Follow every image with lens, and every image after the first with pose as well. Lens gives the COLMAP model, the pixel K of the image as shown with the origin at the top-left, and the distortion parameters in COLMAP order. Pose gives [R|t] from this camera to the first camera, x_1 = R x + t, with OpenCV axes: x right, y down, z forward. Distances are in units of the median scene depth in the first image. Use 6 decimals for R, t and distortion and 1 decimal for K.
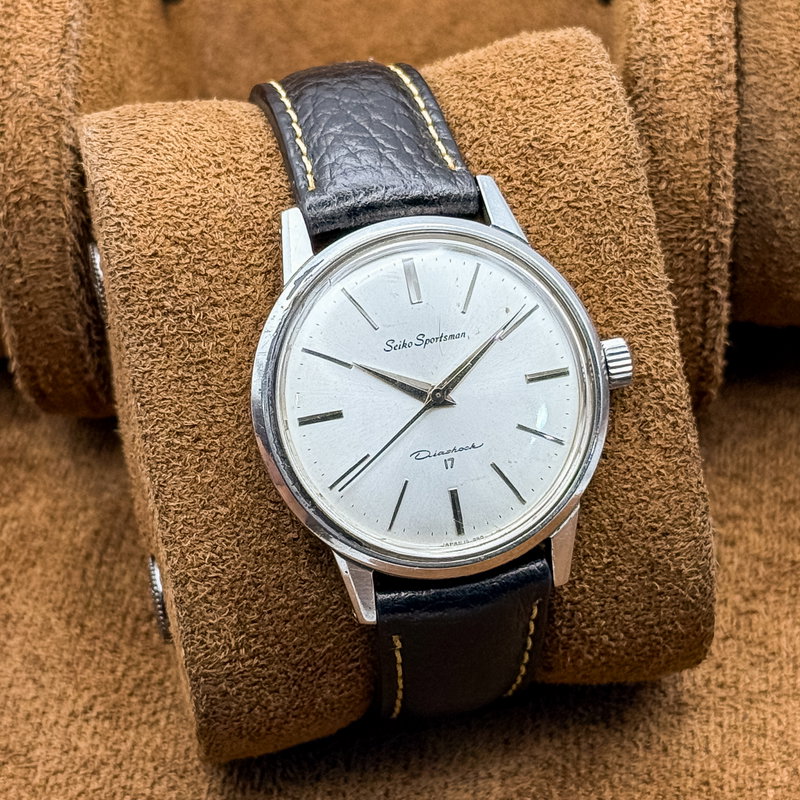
lens RADIAL K [[2664.1, 0, 338.7], [0, 2664.1, 455.9], [0, 0, 1]] dist [0.142394, 2.936464]
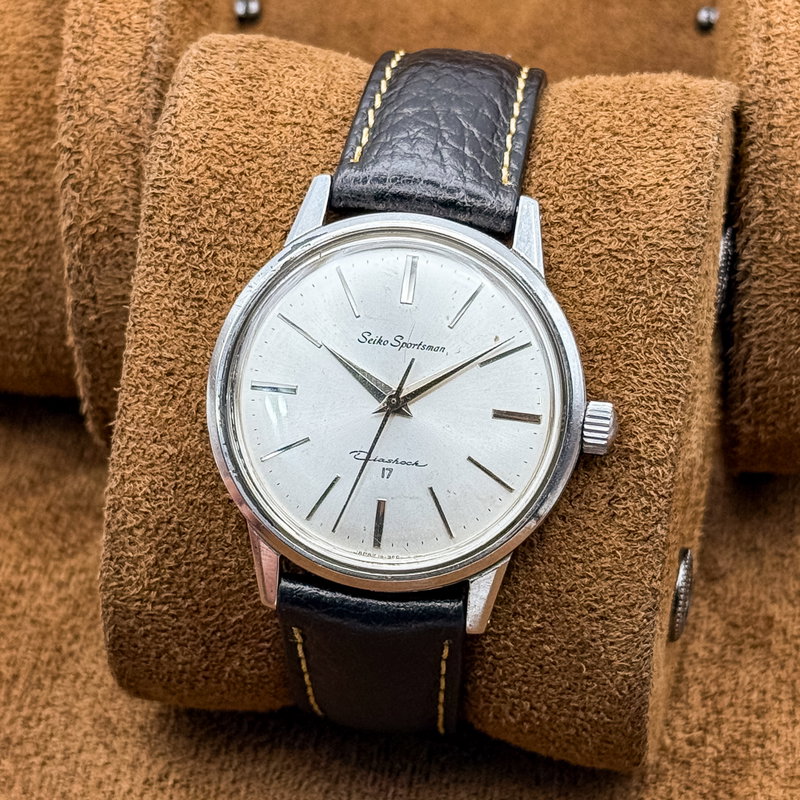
lens RADIAL K [[2664.1, 0, 338.7], [0, 2664.1, 455.9], [0, 0, 1]] dist [0.142394, 2.936464]
pose [[0.916349, 0.300904, -0.264123, 0.268655], [-0.298765, 0.953056, 0.049238, -0.043590], [0.266540, 0.033792, 0.963231, 0.069694]]
